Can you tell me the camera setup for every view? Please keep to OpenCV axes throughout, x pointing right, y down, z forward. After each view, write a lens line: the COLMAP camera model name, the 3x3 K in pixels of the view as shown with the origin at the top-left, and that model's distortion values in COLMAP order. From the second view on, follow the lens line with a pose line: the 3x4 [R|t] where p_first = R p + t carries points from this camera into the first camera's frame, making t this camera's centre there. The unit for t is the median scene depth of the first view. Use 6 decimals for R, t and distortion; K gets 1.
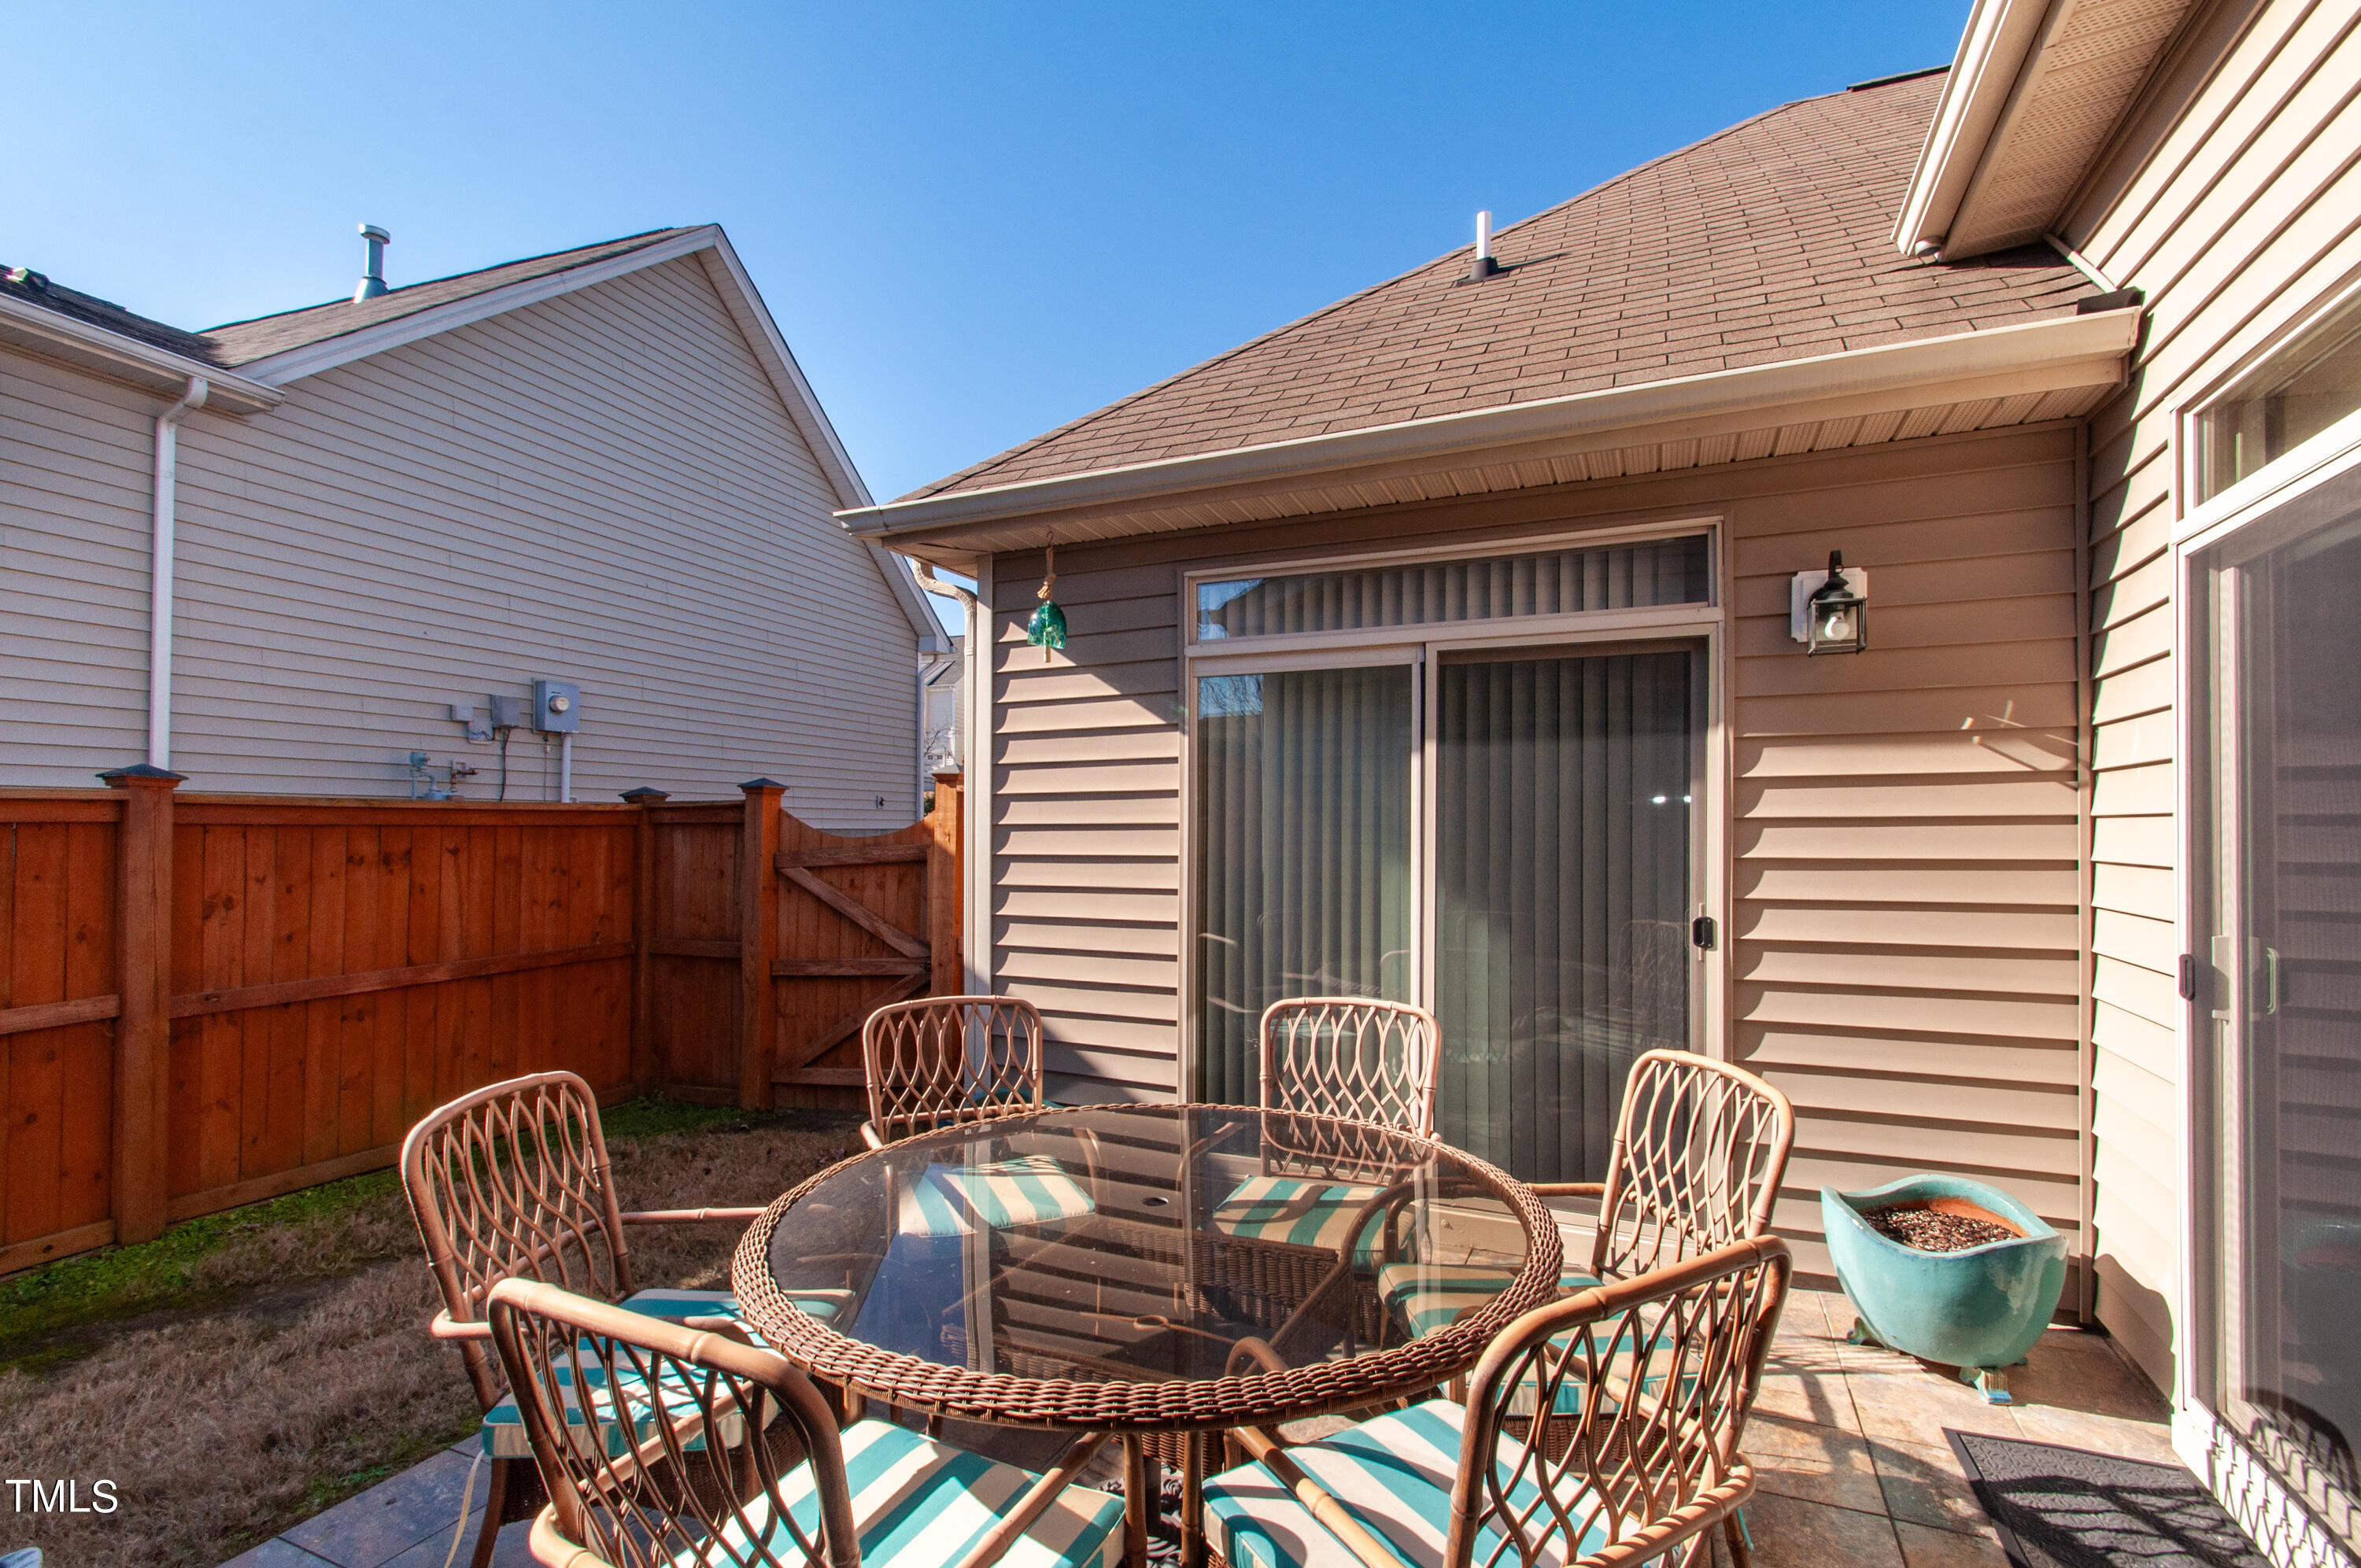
lens RADIAL K [[1053.9, 0, 1203.9], [0, 1053.9, 808.6], [0, 0, 1]] dist [0.001812, 0.000022]
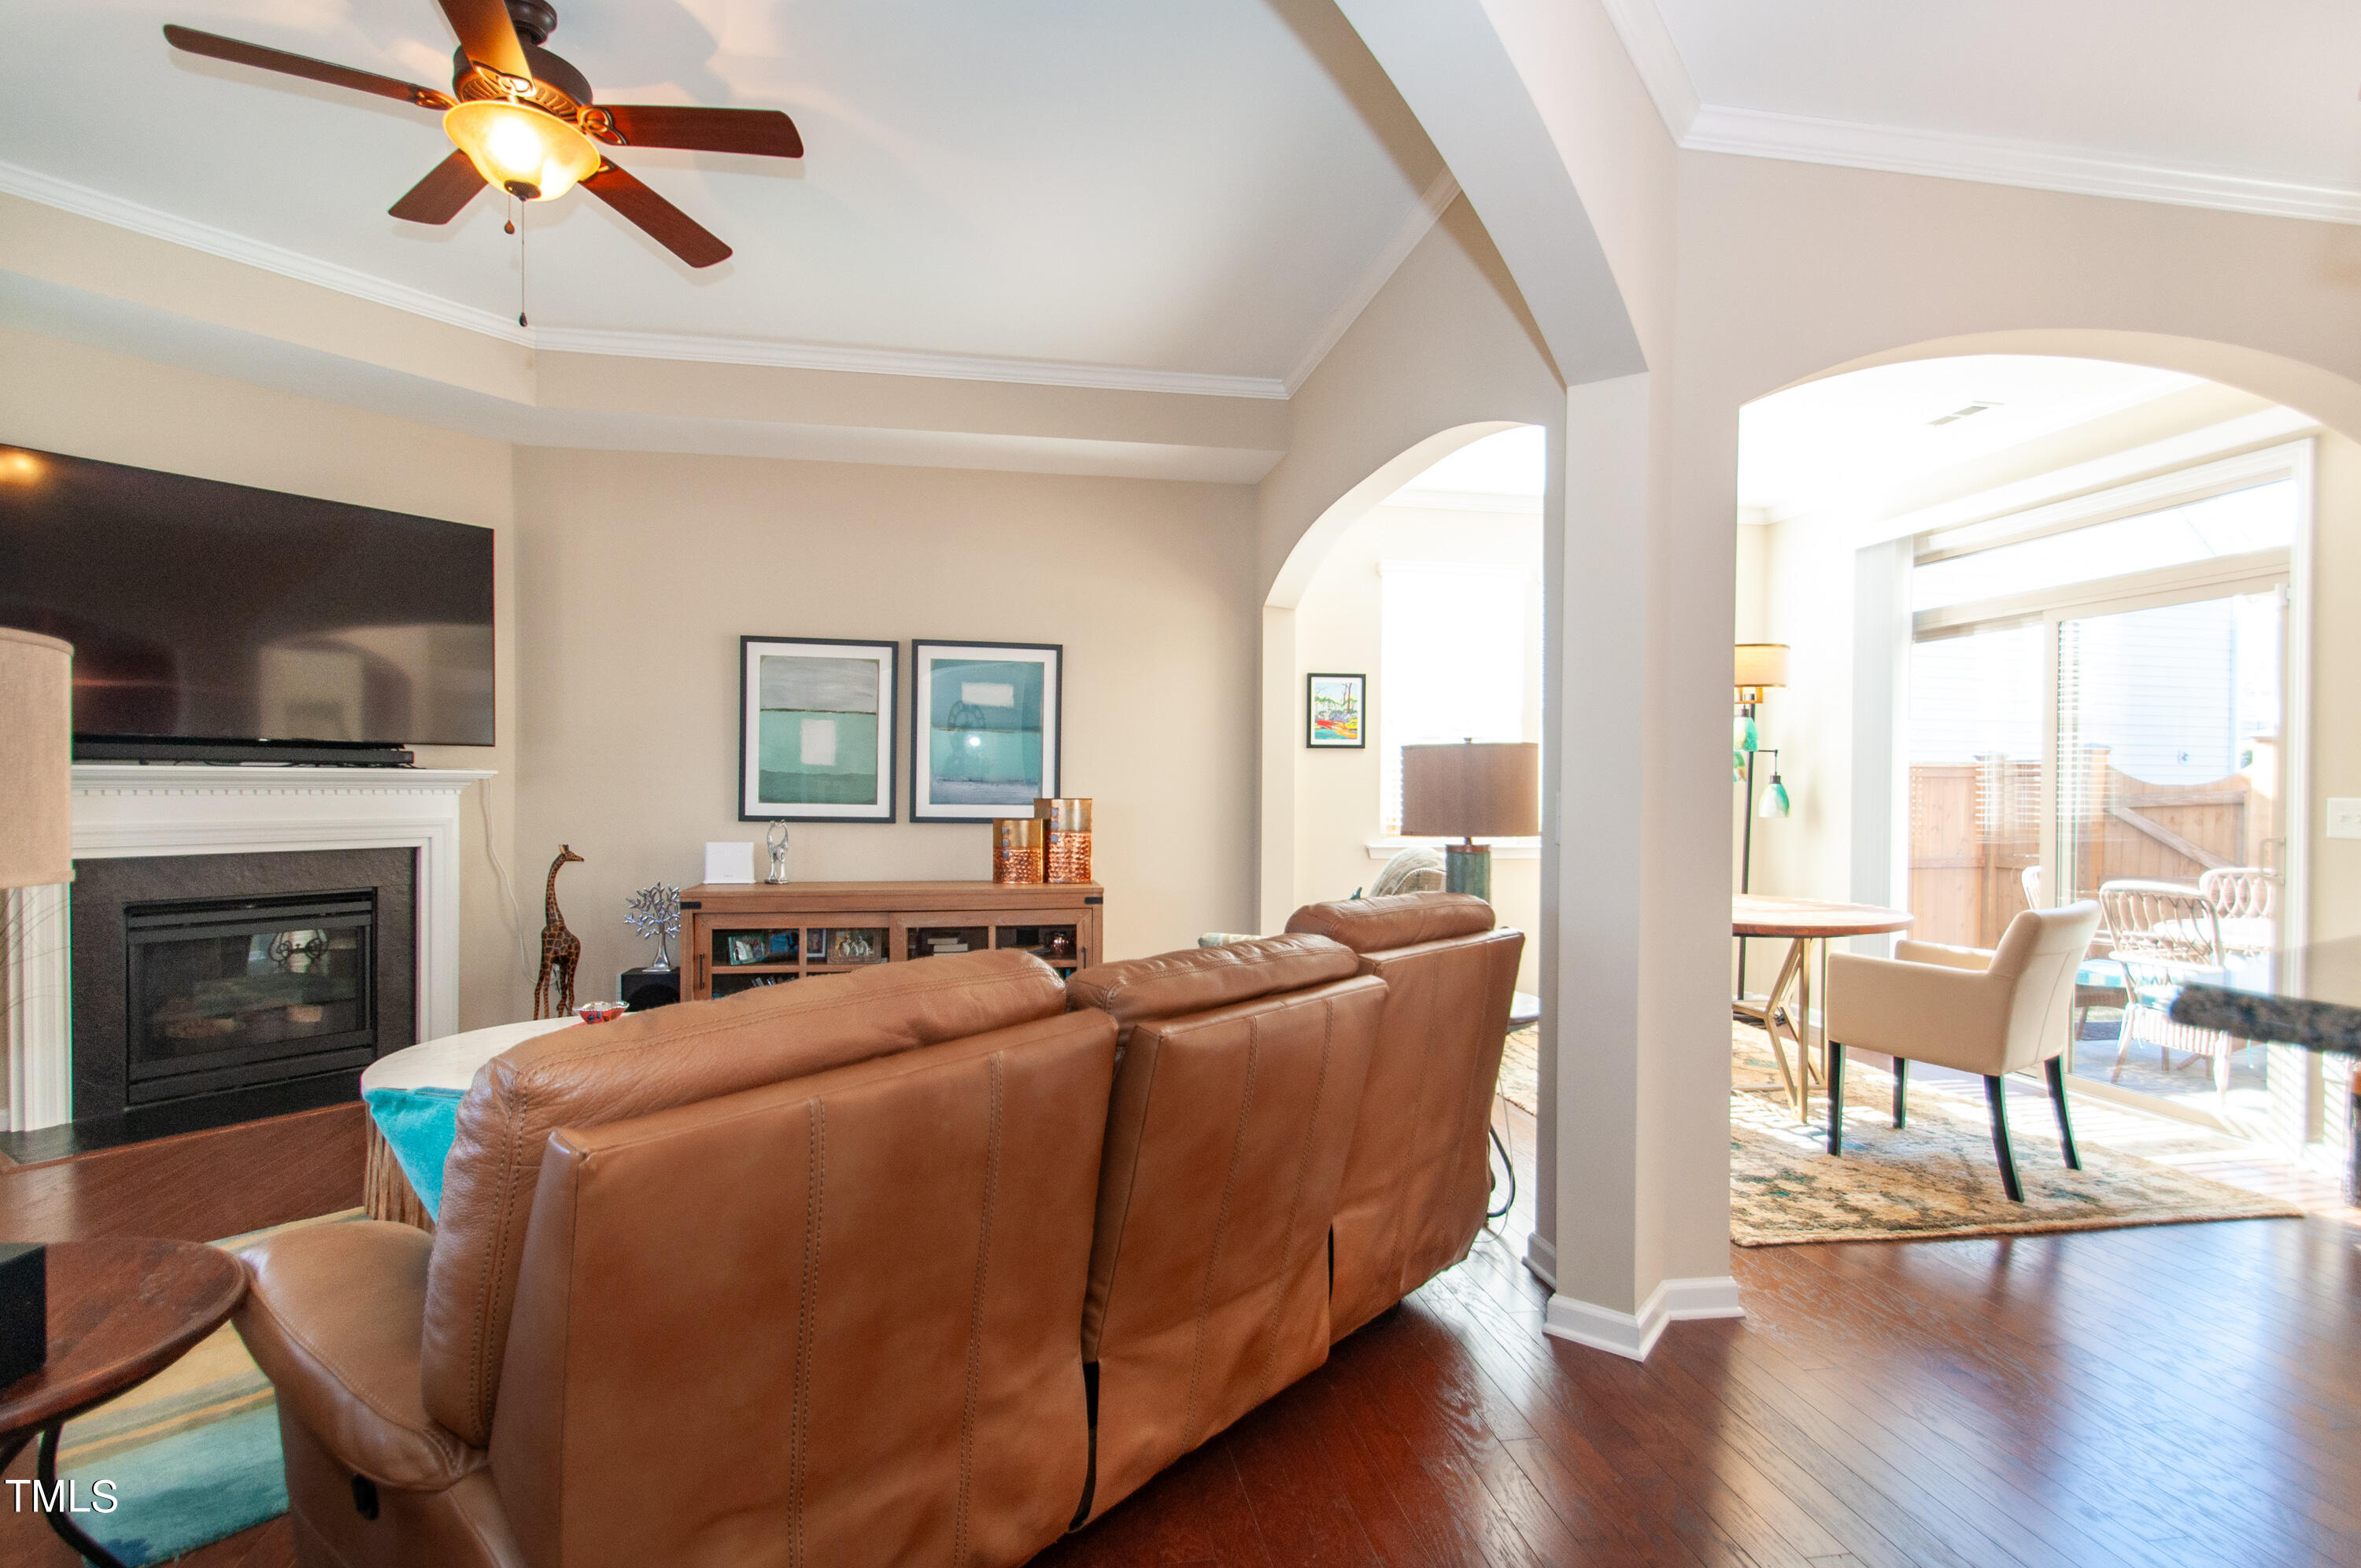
lens RADIAL K [[1174.0, 0, 1194.4], [0, 1174.0, 801.8], [0, 0, 1]] dist [0.002340, -0.001410]
pose [[0.550675, 0.013632, -0.834608, 0.285293], [0.010772, 0.999667, 0.023435, -0.000090], [0.834650, -0.021895, 0.550345, -1.077009]]
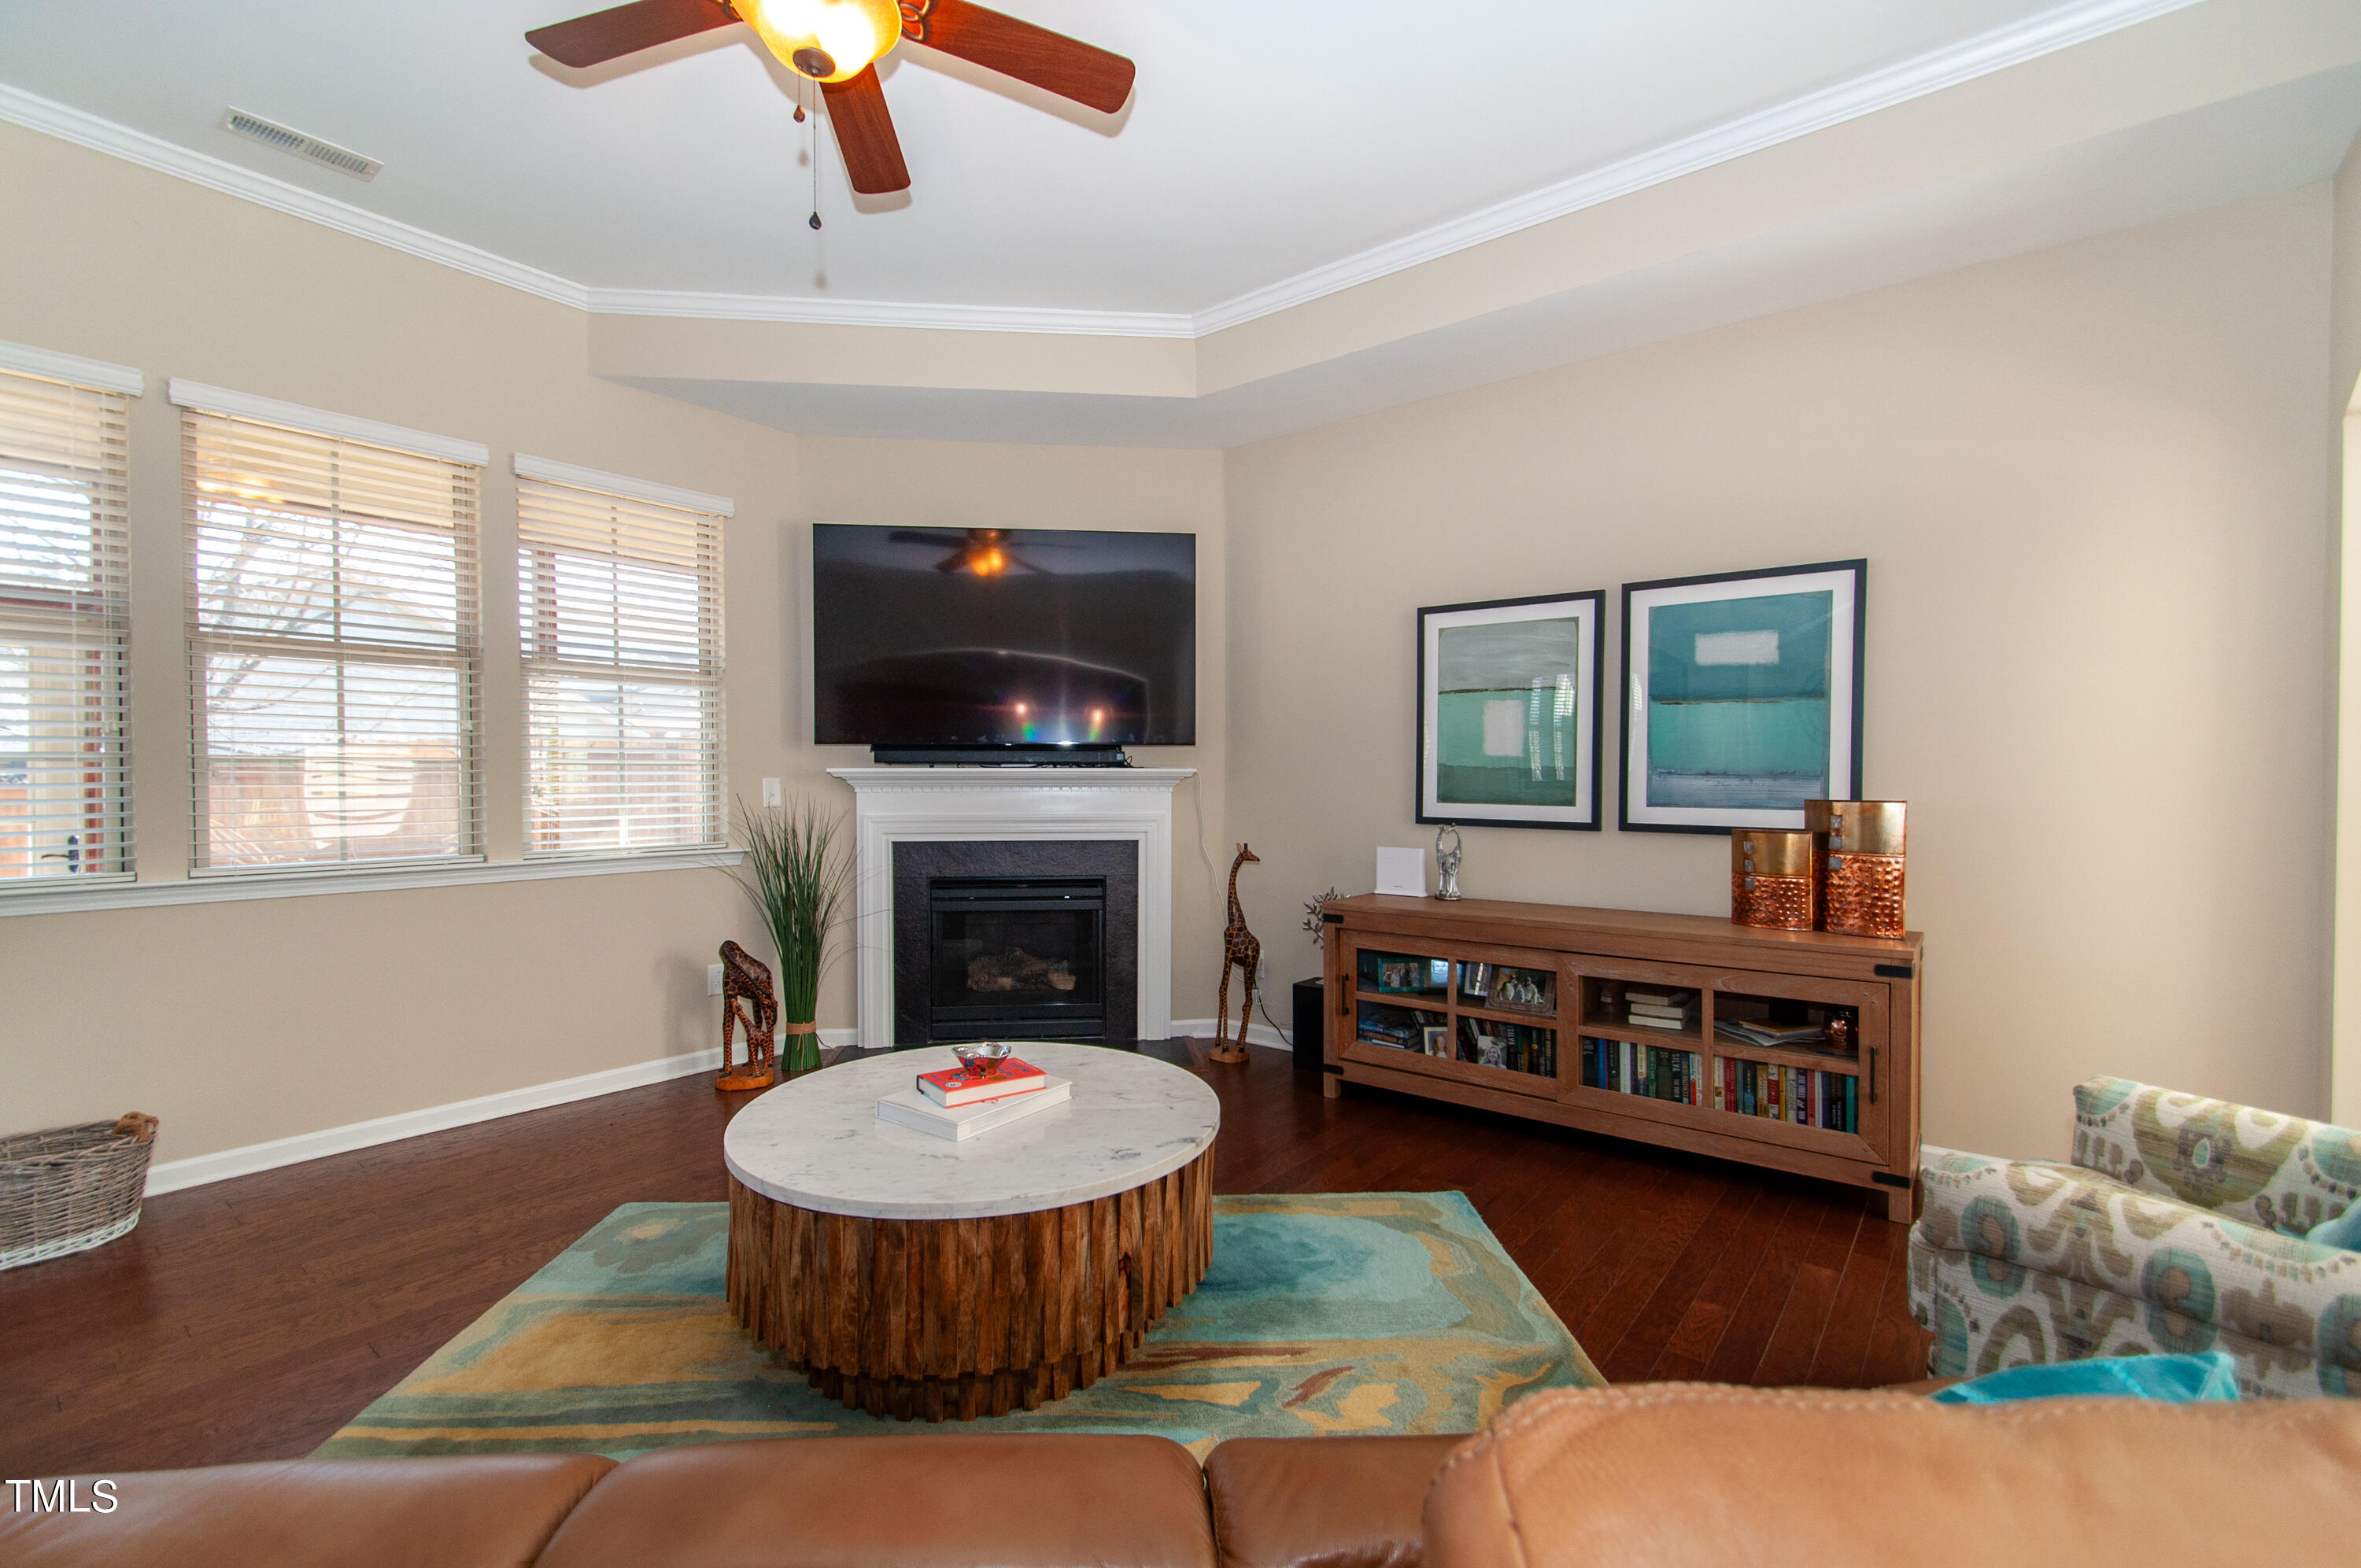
lens RADIAL K [[1045.0, 0, 1156.4], [0, 1045.0, 795.7], [0, 0, 1]] dist [0.002362, -0.000001]
pose [[-0.279019, 0.013500, -0.960191, -0.009193], [0.018167, 0.999796, 0.008777, 0.005944], [0.960114, -0.014995, -0.279208, -0.779710]]
